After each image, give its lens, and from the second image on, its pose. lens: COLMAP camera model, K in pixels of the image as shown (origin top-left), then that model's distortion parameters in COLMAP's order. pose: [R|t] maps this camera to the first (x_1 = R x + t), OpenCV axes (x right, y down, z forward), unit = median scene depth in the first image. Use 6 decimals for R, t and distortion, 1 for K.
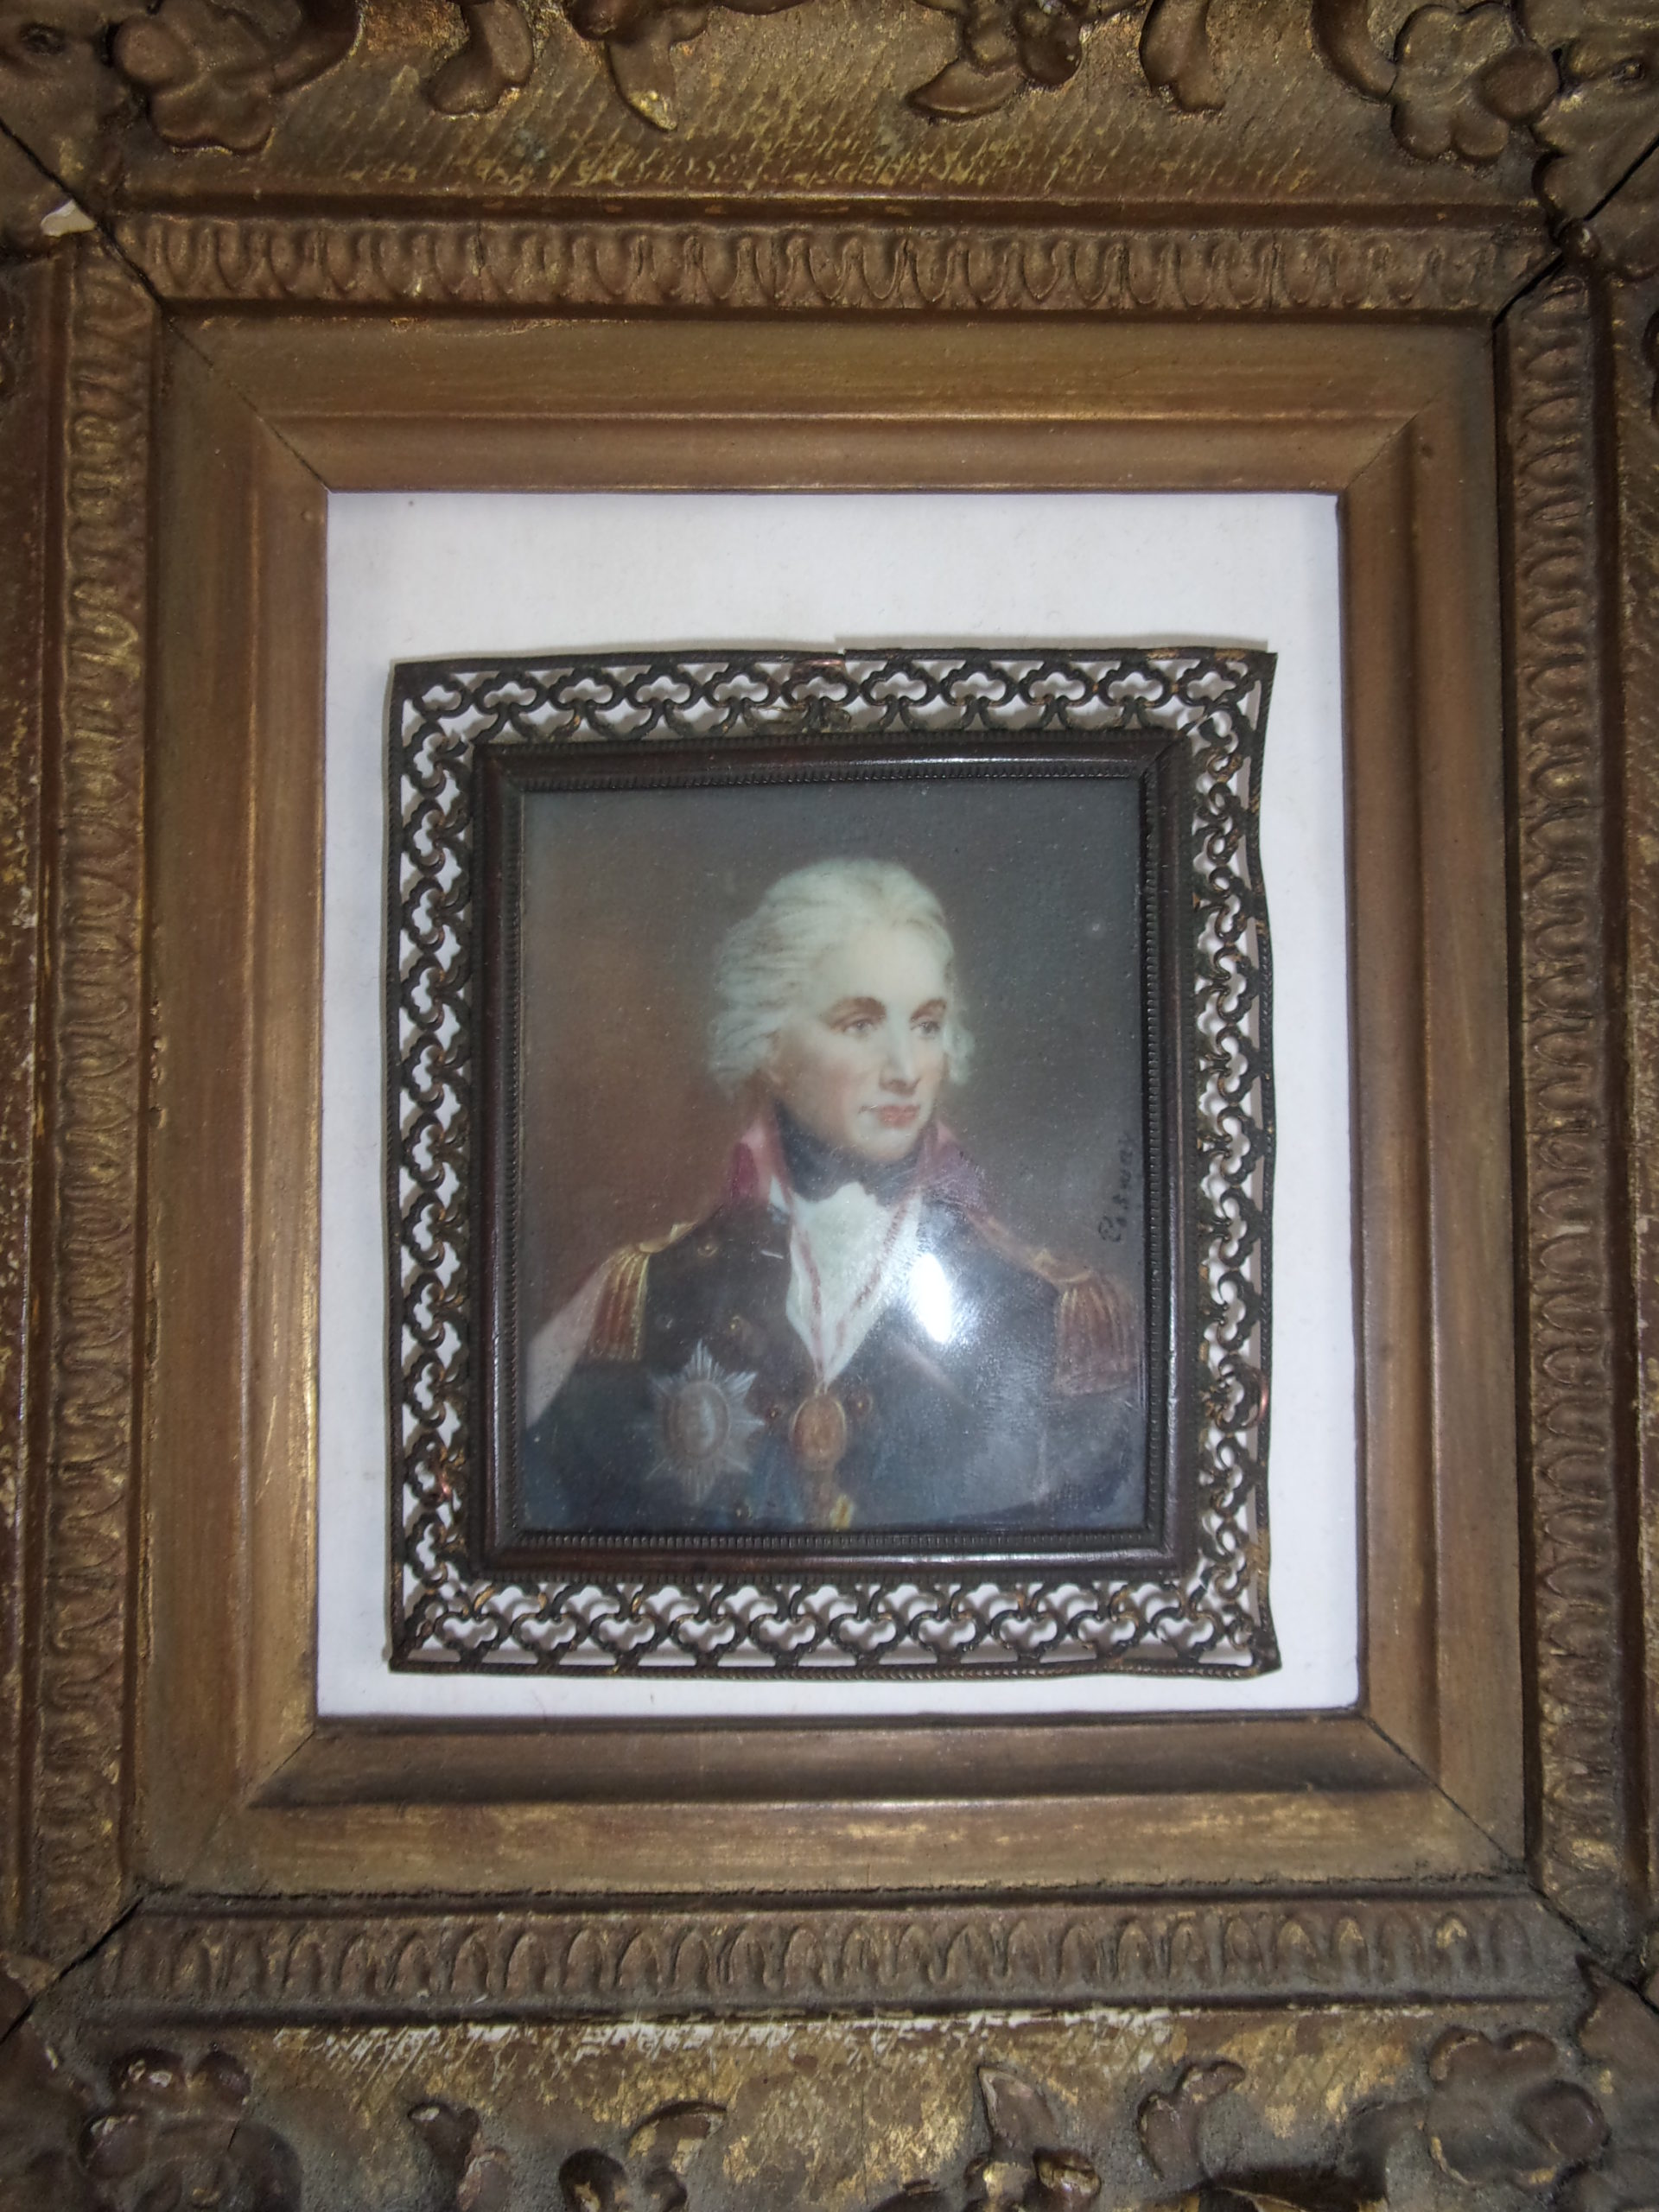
lens RADIAL K [[2040.9, 0, 809.4], [0, 2040.9, 1138.1], [0, 0, 1]] dist [0.014616, 0.000000]
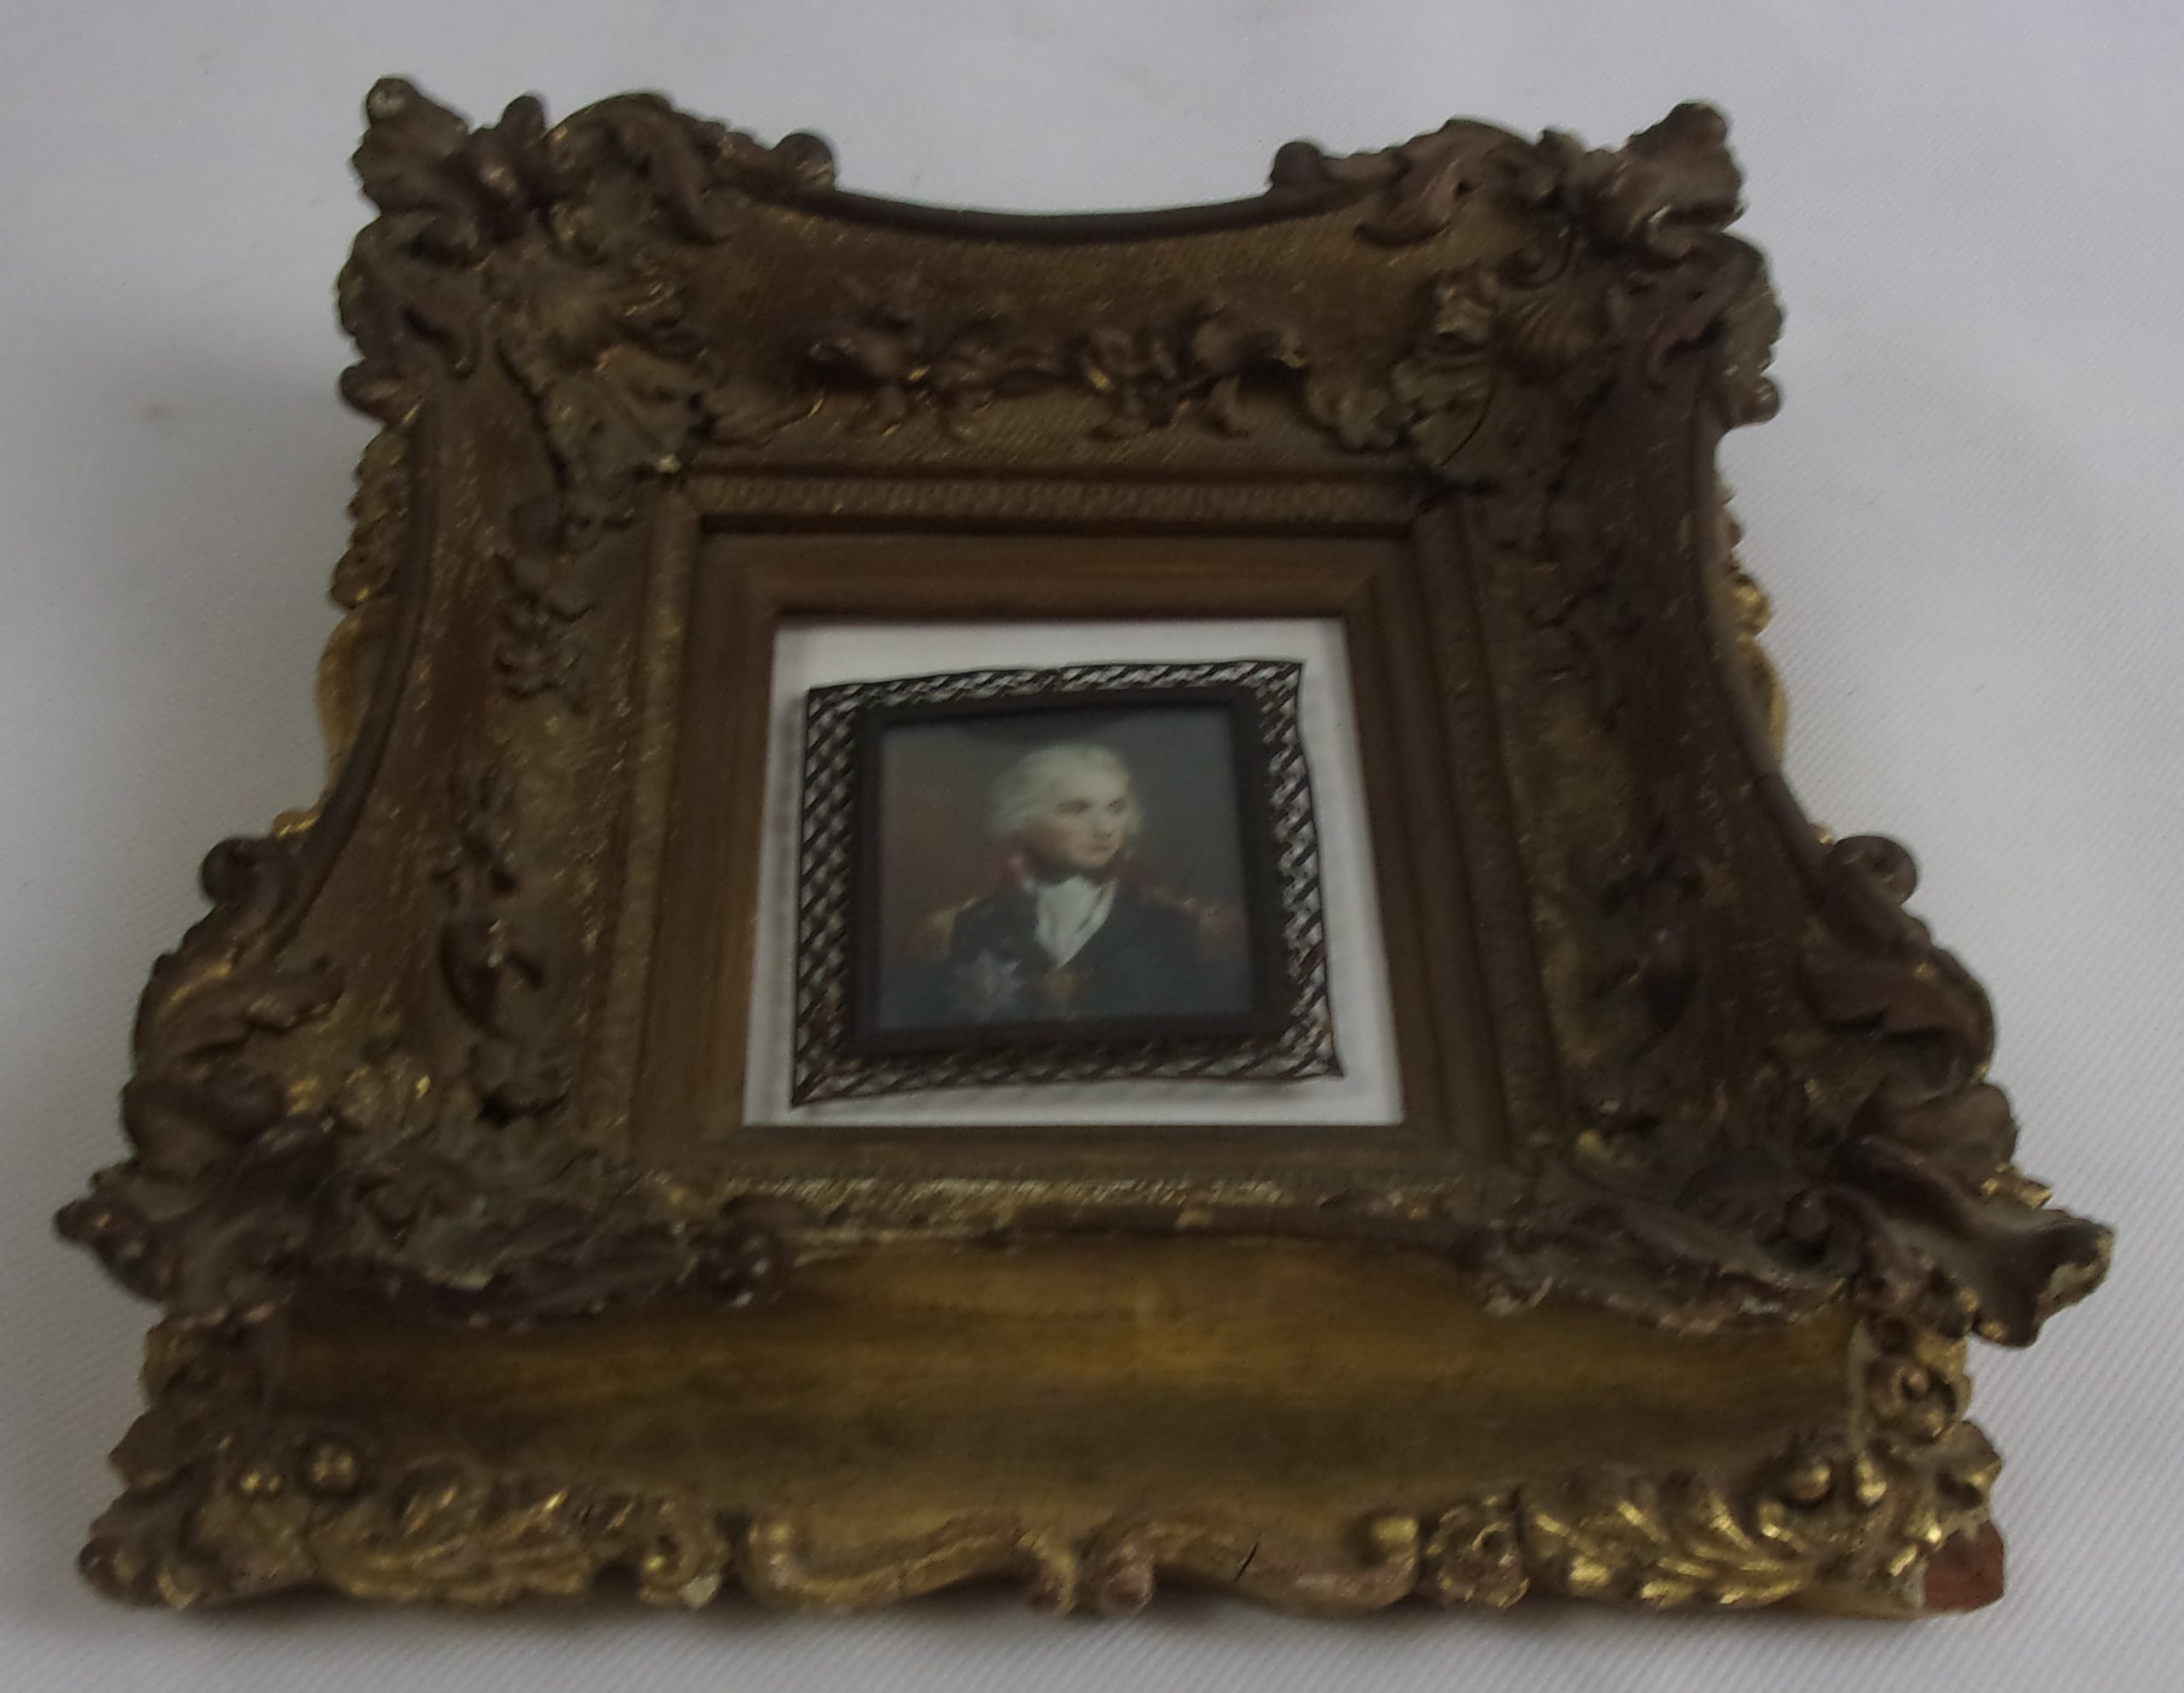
lens RADIAL K [[3059.8, 0, 1063.6], [0, 3059.8, 978.0], [0, 0, 1]] dist [0.076612, 0.000000]
pose [[0.999859, -0.011998, 0.011791, -0.019464], [0.016776, 0.763102, -0.646060, 1.770847], [-0.001247, 0.646167, 0.763195, -0.903220]]
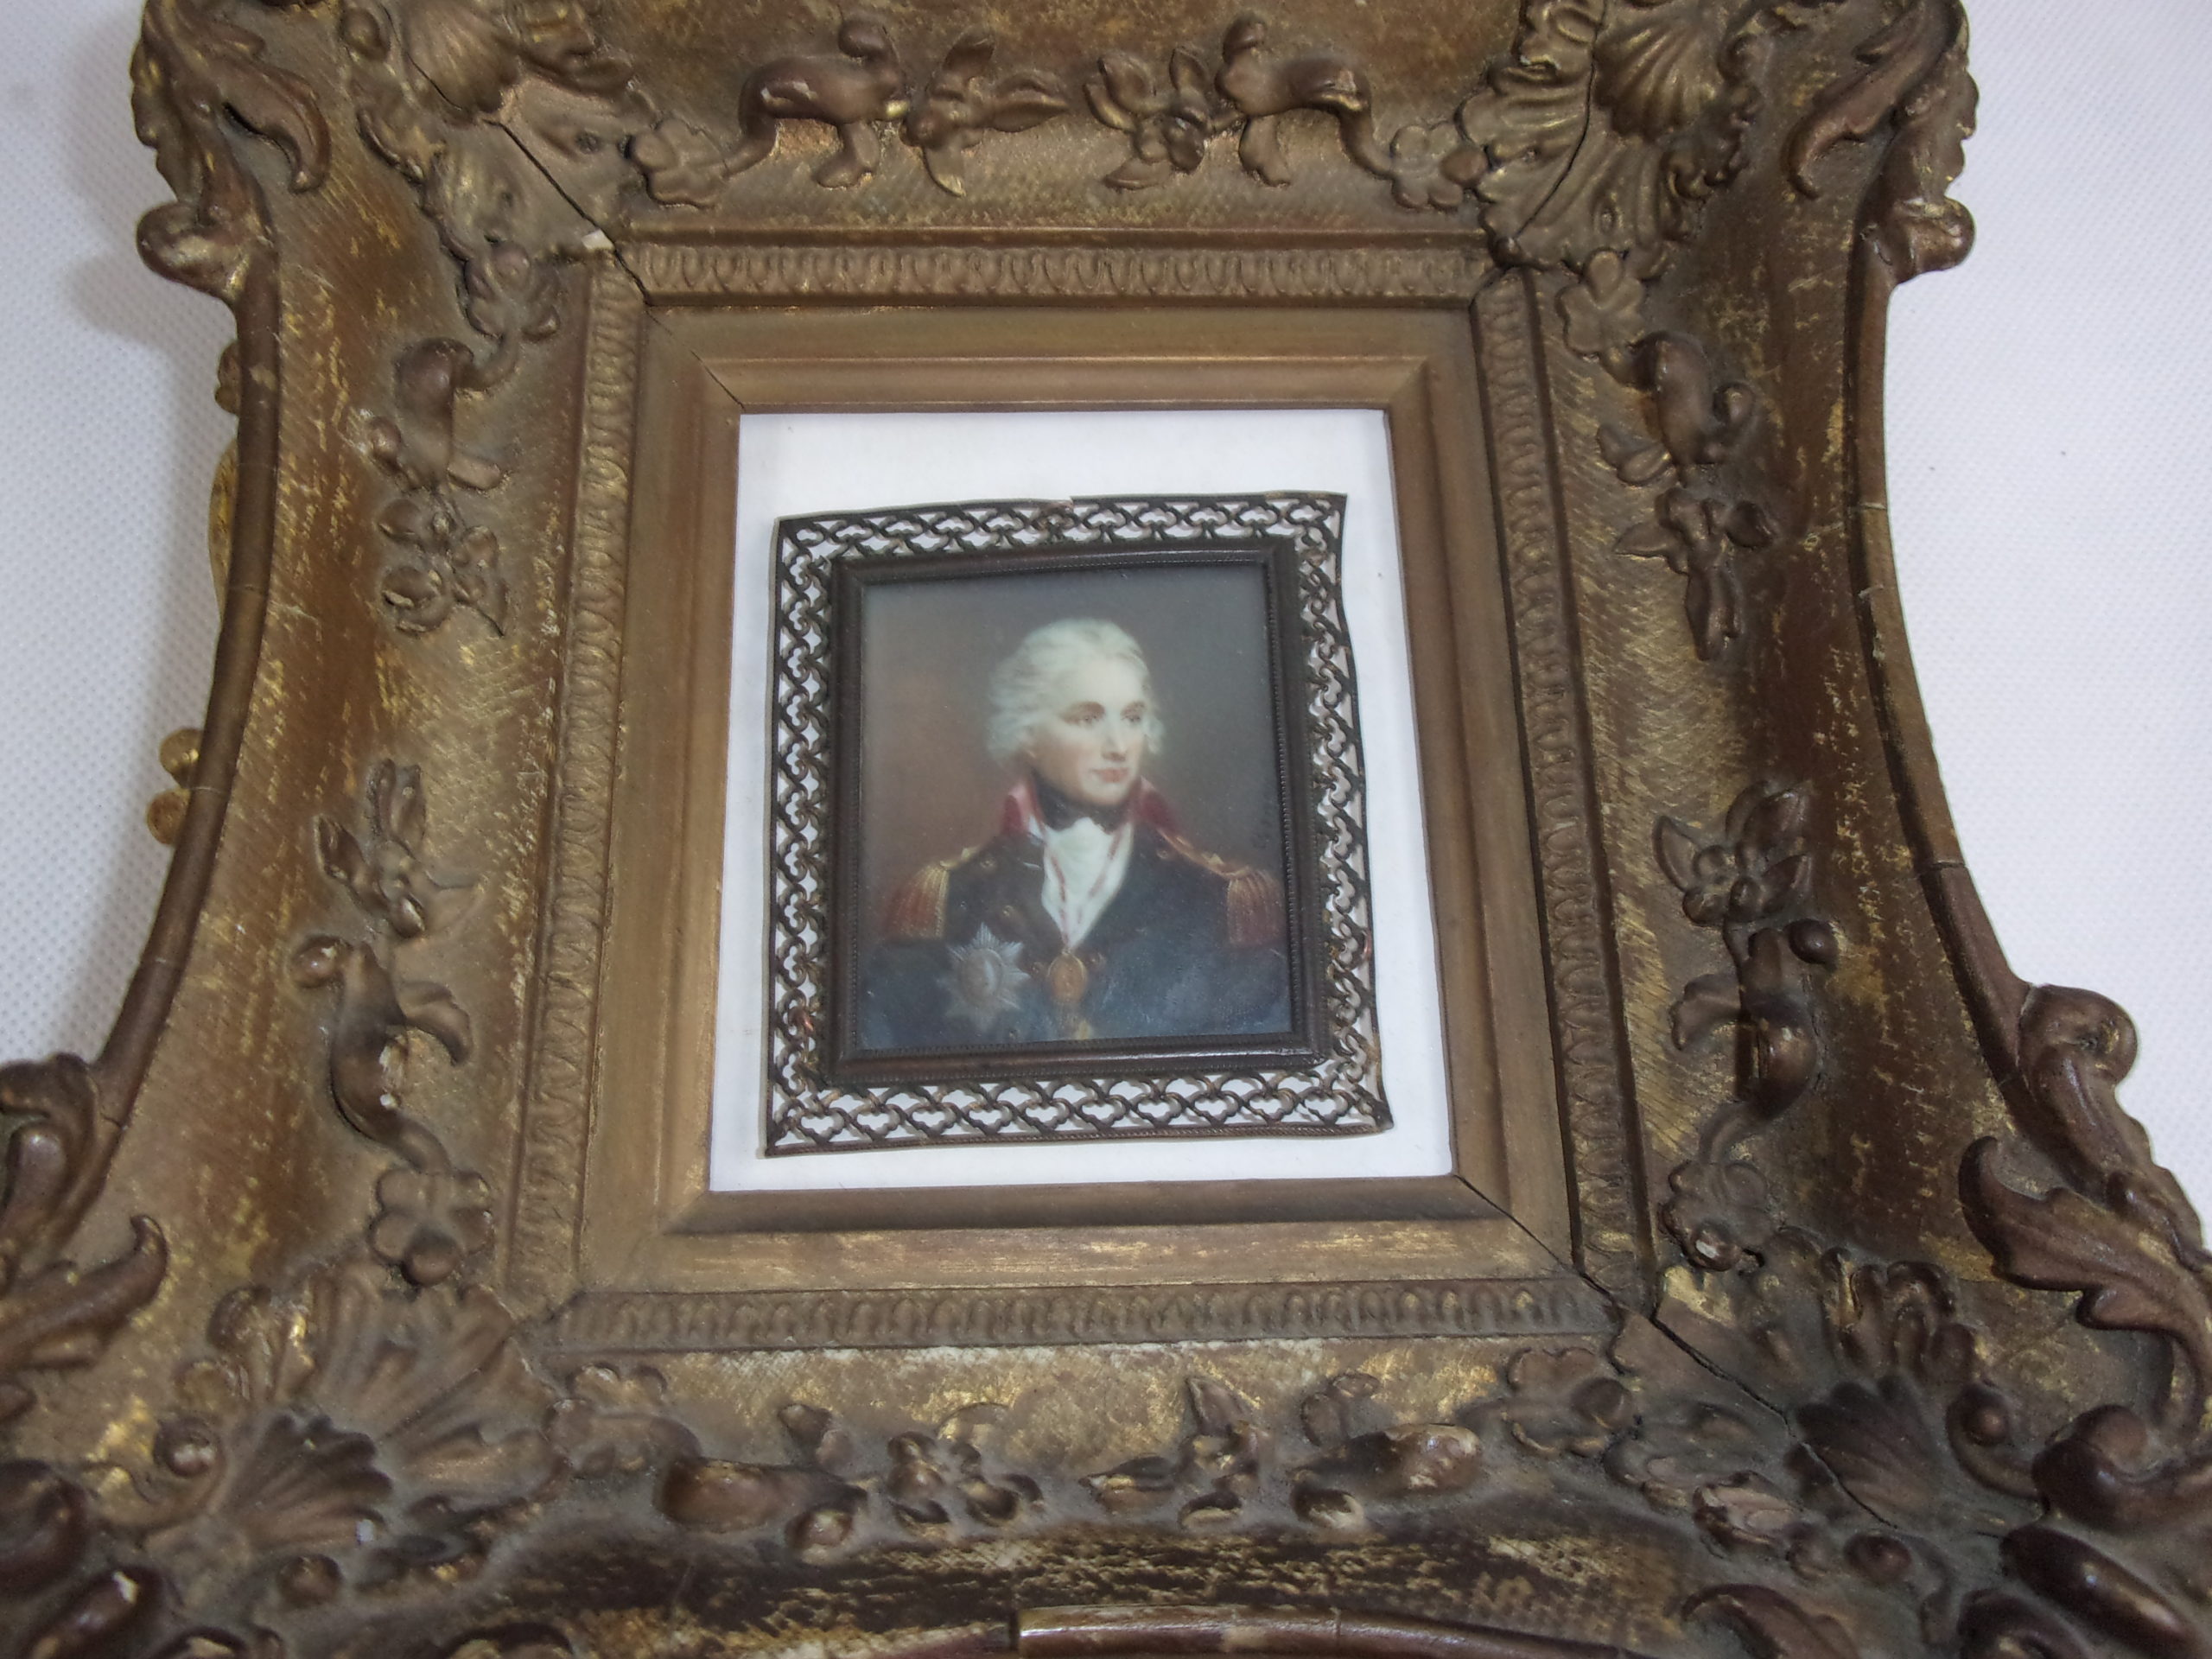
lens RADIAL K [[1945.2, 0, 1074.9], [0, 1945.2, 851.8], [0, 0, 1]] dist [0.023410, -0.032963]
pose [[0.999700, -0.015735, 0.018767, -0.013437], [0.020480, 0.957322, -0.288296, 0.465110], [-0.013430, 0.288594, 0.957357, -0.356047]]
